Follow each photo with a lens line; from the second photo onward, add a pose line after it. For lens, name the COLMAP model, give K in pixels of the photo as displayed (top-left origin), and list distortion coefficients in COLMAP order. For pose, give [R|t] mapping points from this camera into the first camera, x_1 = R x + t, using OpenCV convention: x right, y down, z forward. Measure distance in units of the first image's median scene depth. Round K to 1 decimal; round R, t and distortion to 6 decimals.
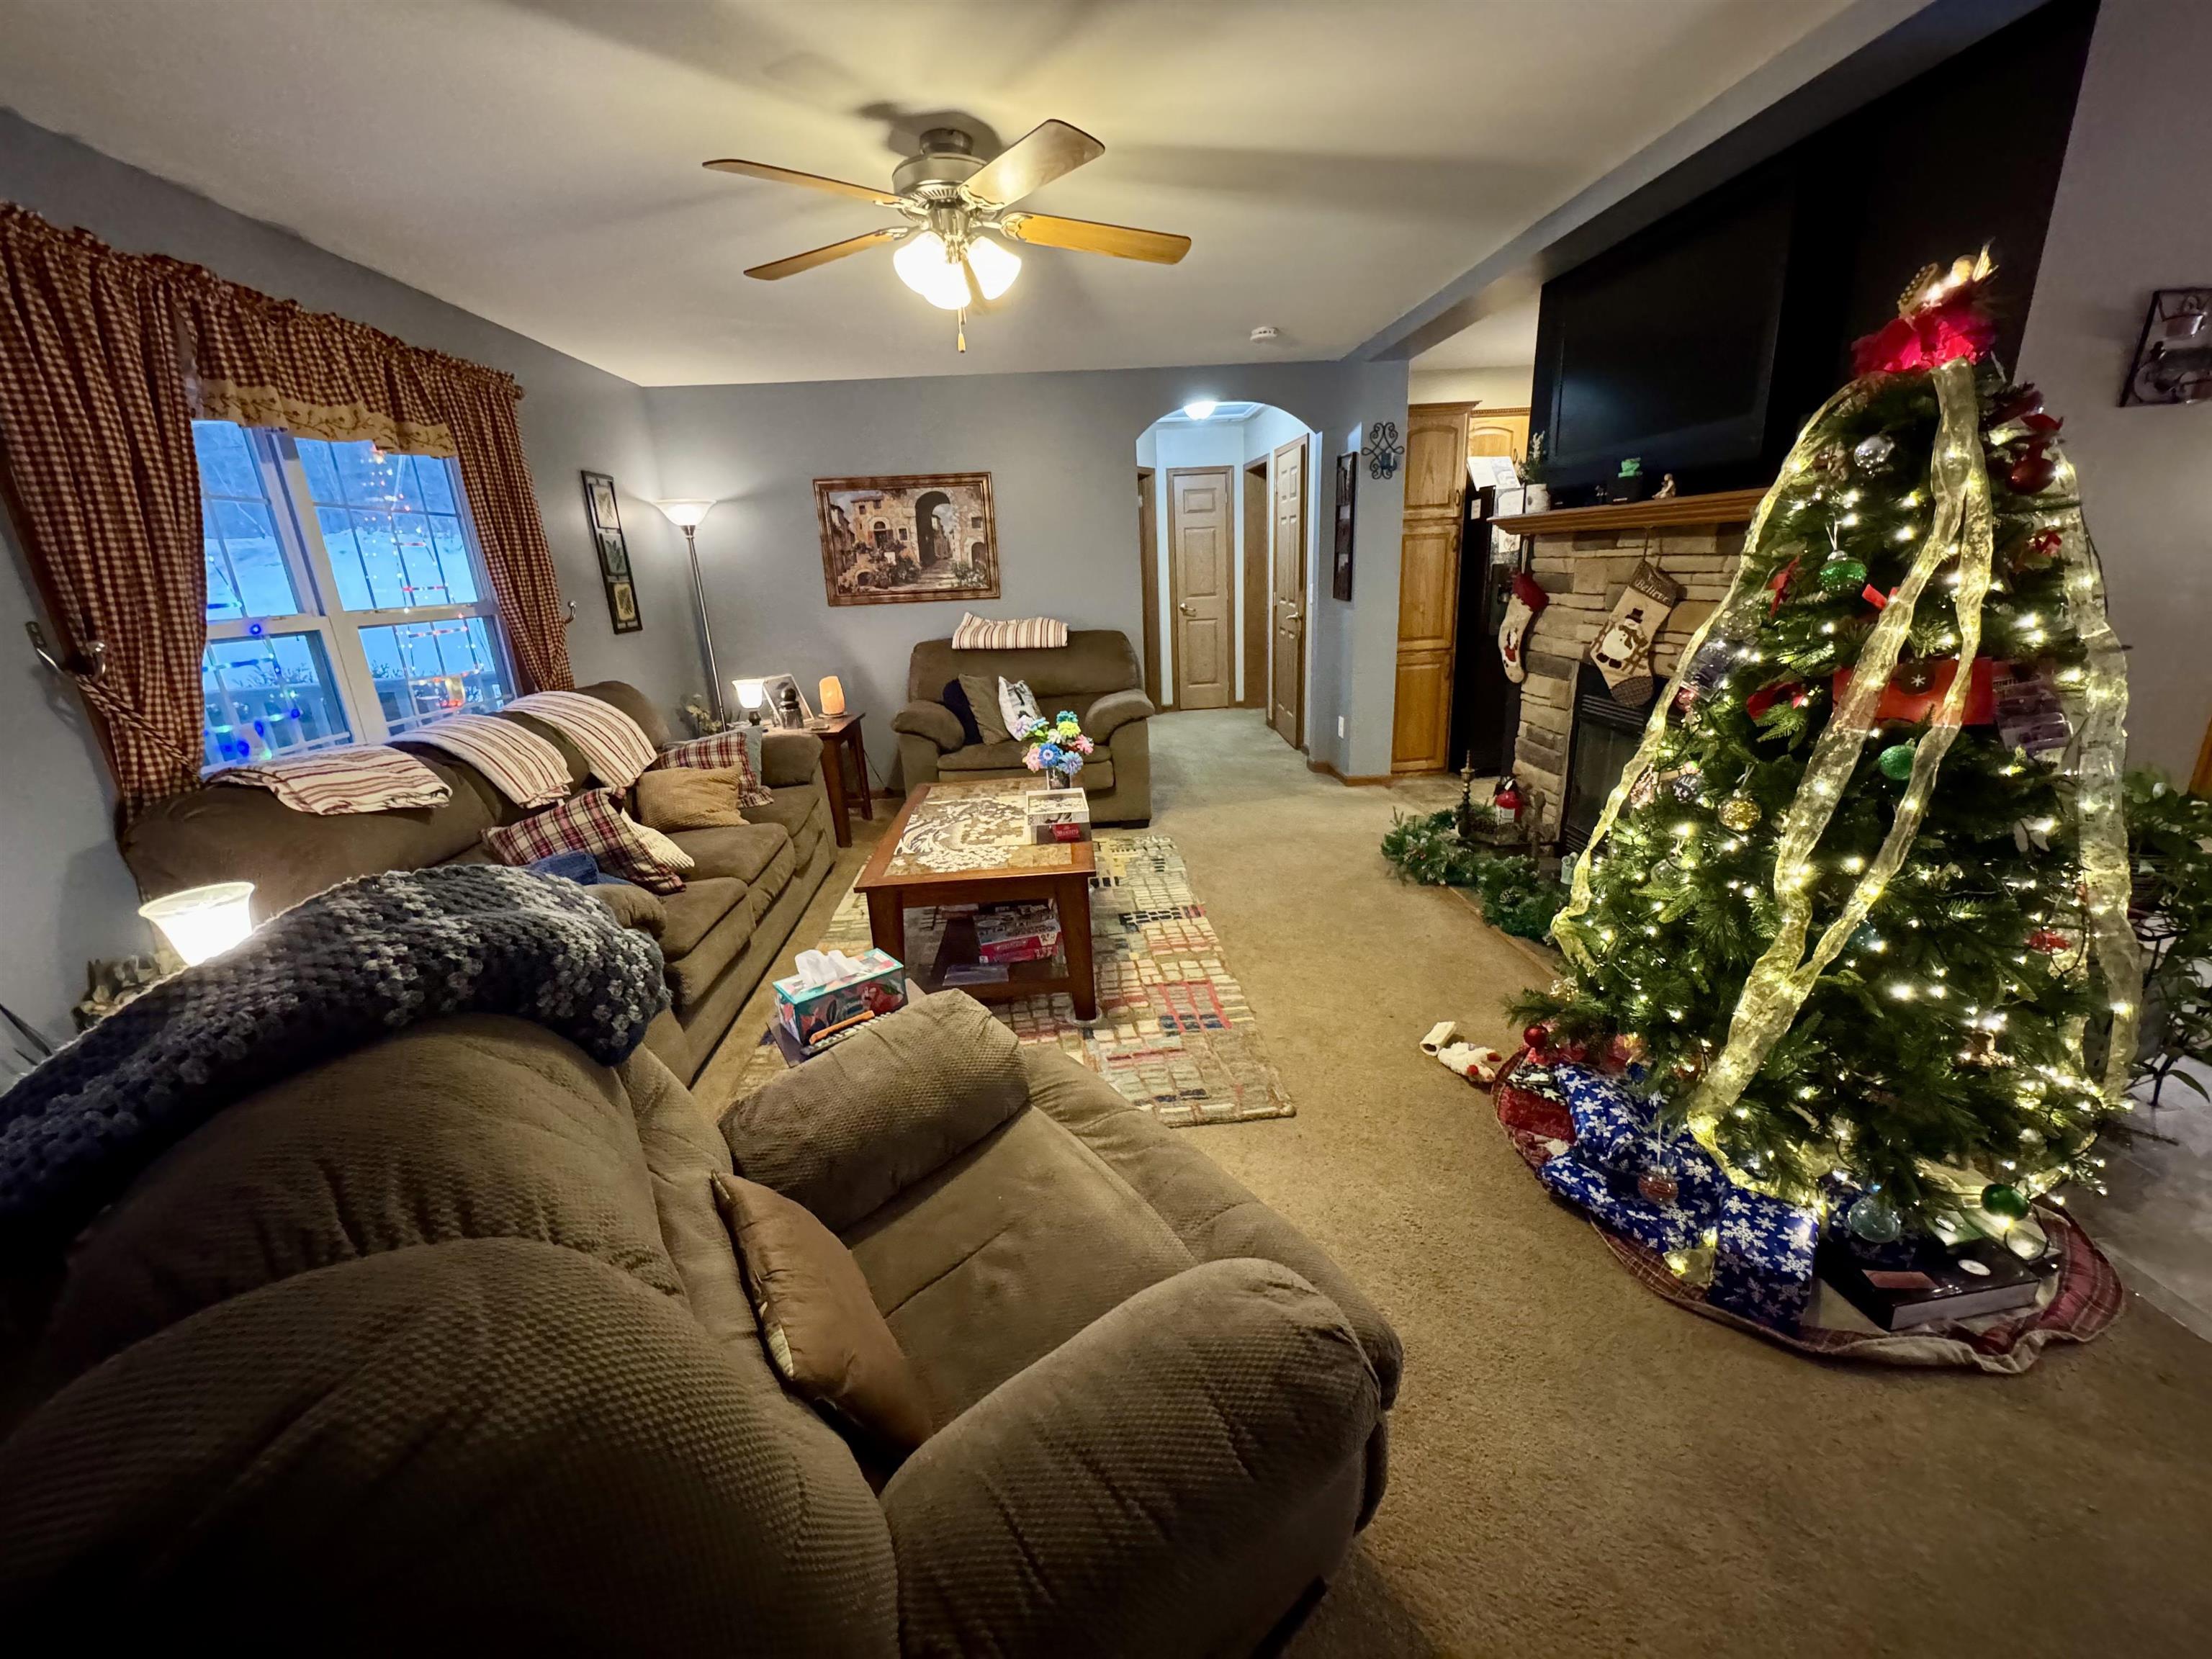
lens RADIAL K [[874.9, 0, 1106.2], [0, 874.9, 829.6], [0, 0, 1]] dist [-0.006709, 0.001228]
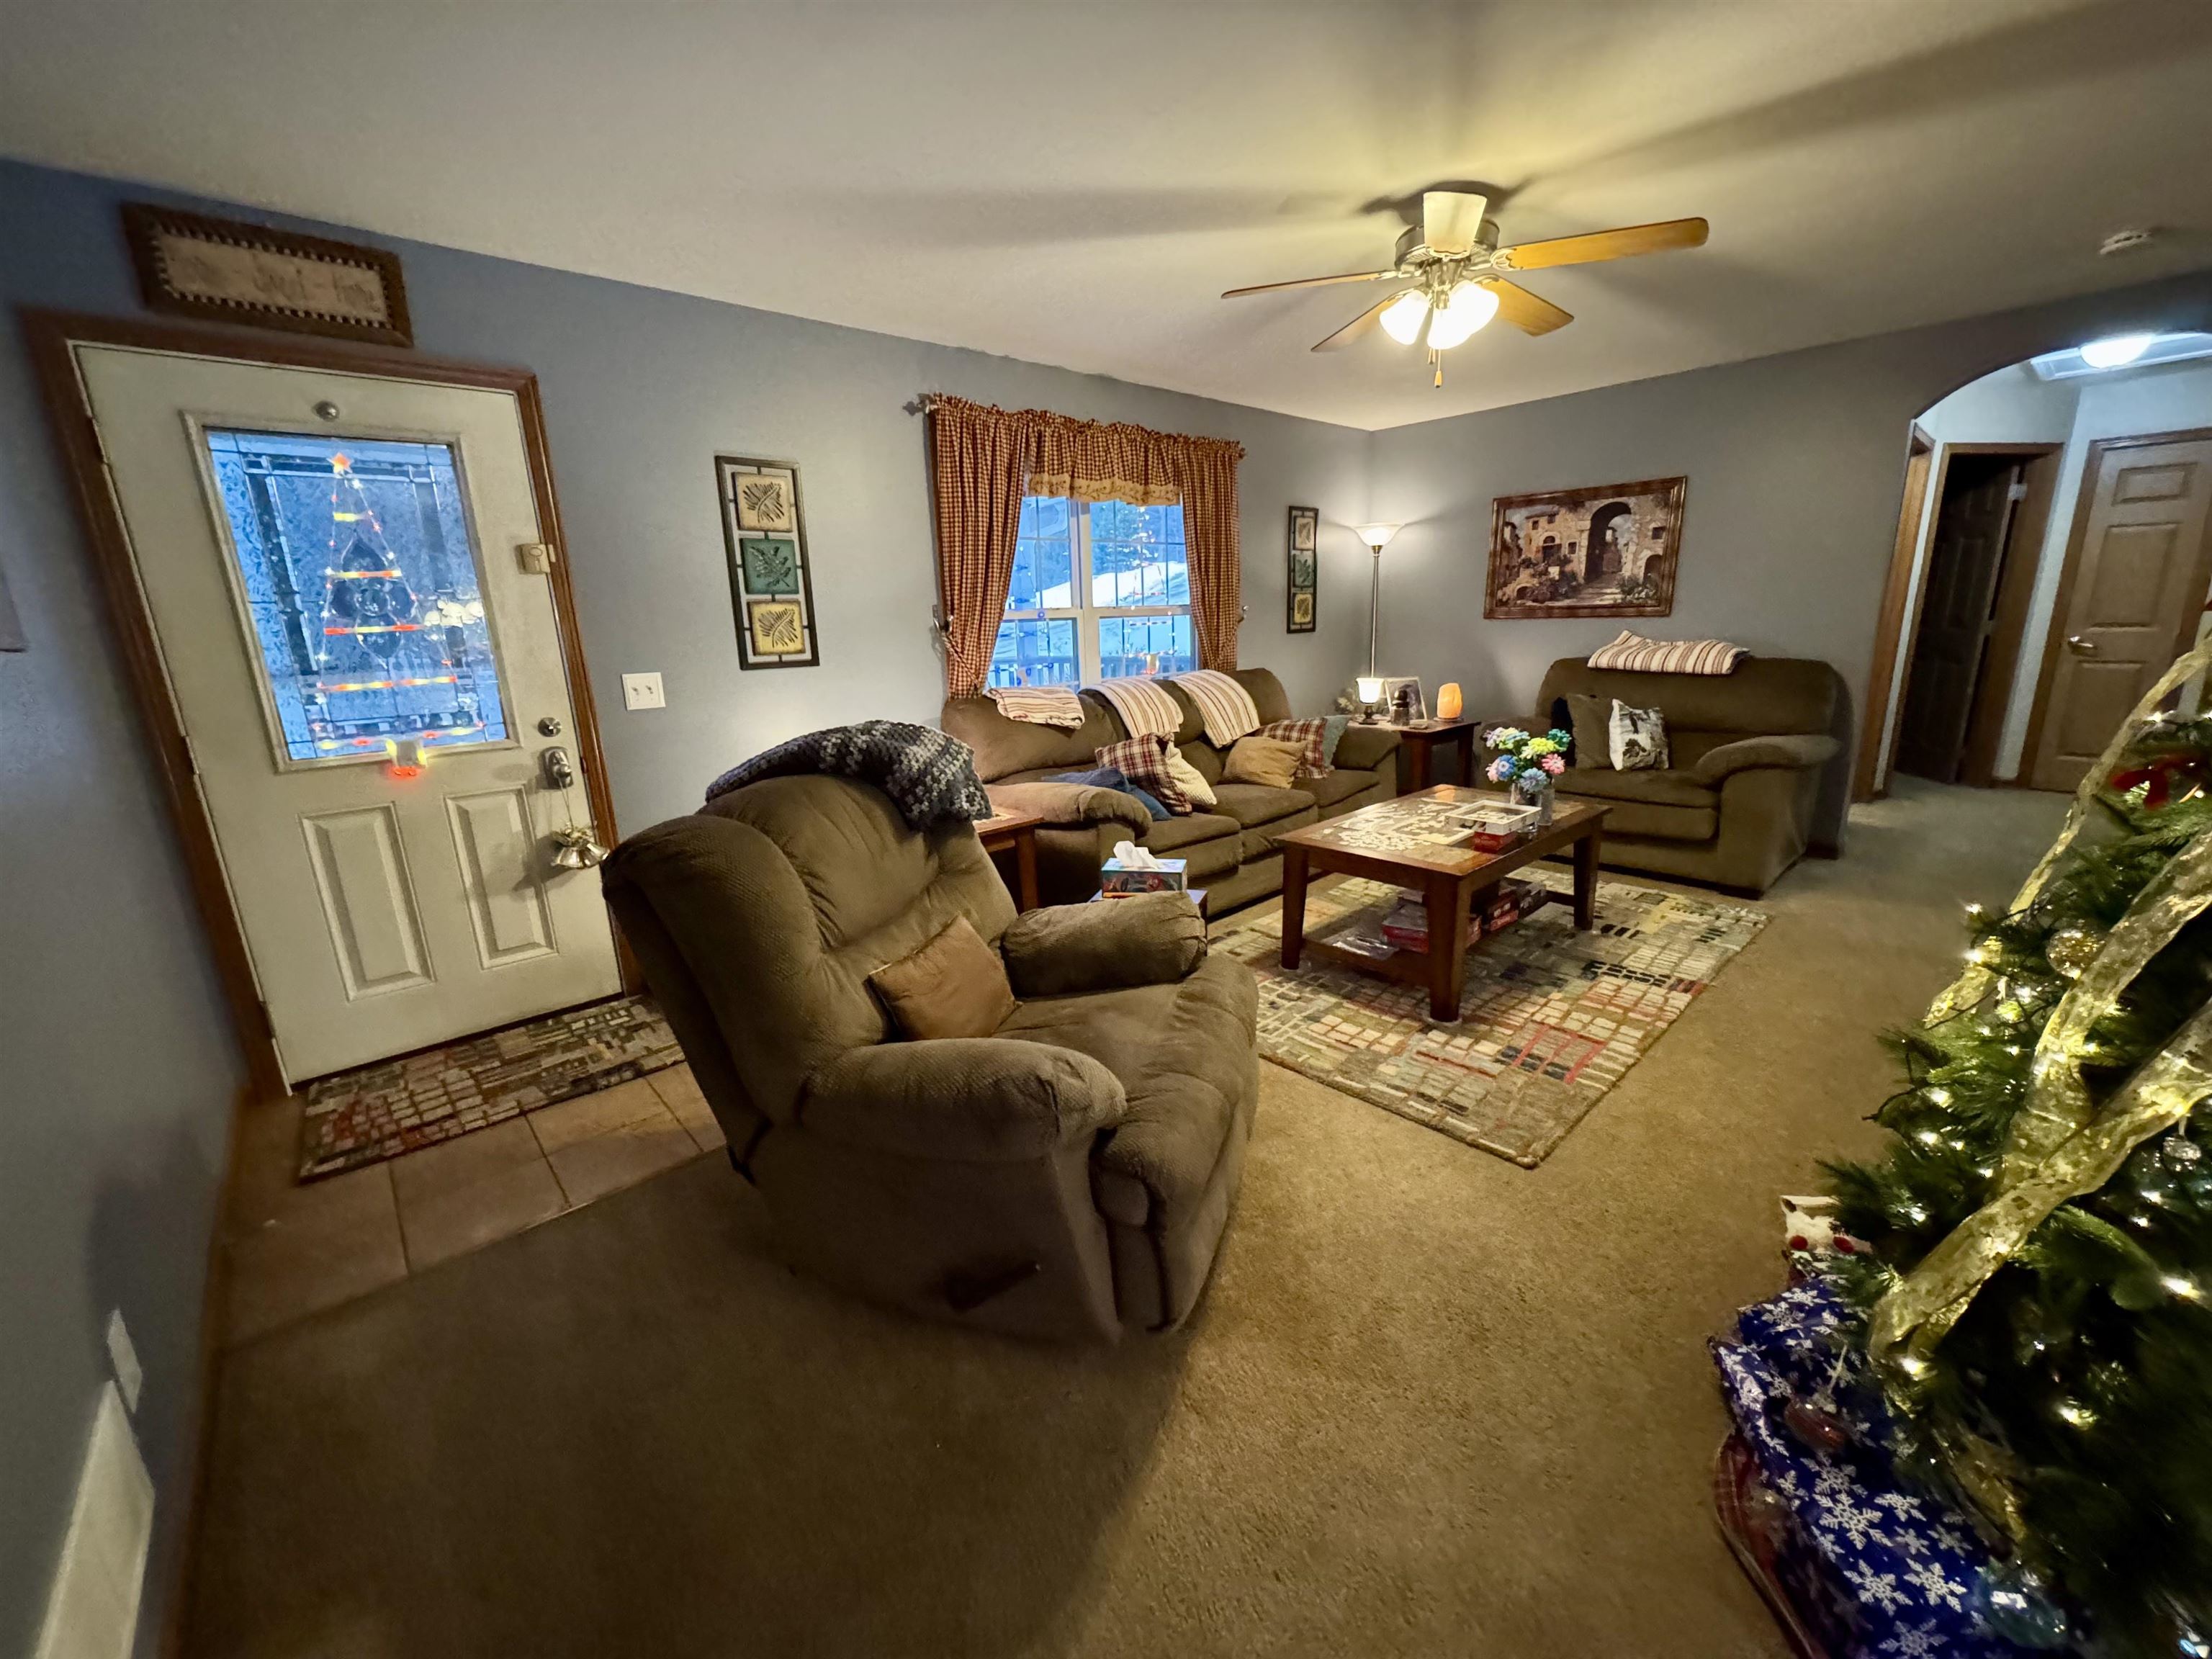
lens RADIAL K [[874.9, 0, 1105.5], [0, 874.9, 829.7], [0, 0, 1]] dist [-0.006709, 0.001228]
pose [[0.621216, 0.214000, -0.753854, 0.263313], [-0.227328, 0.969836, 0.087981, 0.000205], [0.749942, 0.116717, 0.651125, 0.010630]]
